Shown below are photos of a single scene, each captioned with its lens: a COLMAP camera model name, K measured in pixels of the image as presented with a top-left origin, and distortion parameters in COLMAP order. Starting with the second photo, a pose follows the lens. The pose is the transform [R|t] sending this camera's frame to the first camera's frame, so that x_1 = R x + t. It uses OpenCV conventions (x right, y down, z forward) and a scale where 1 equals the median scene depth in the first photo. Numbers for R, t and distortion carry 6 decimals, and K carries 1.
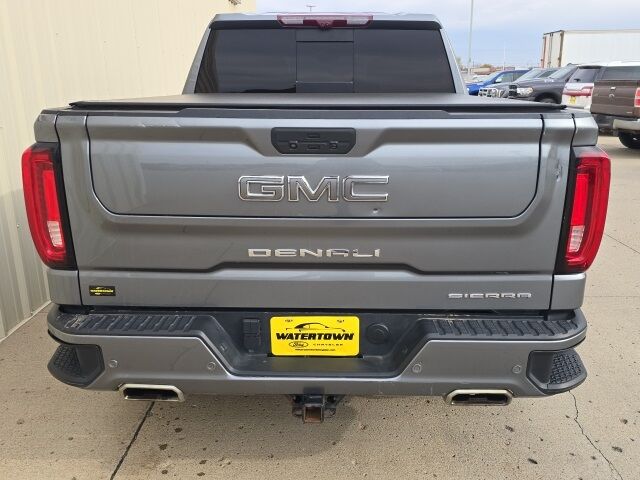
lens RADIAL K [[548.2, 0, 324.4], [0, 548.2, 228.7], [0, 0, 1]] dist [0.120823, -0.183137]
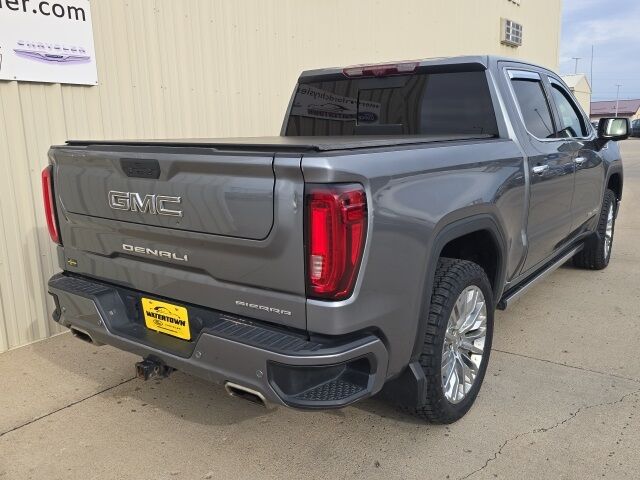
lens RADIAL K [[558.5, 0, 320.0], [0, 558.5, 240.0], [0, 0, 1]] dist [0.046727, -0.016501]
pose [[0.820886, 0.102969, -0.561733, 1.030799], [-0.133903, 0.990895, -0.014042, -0.019634], [0.555173, 0.086745, 0.827199, 0.086459]]
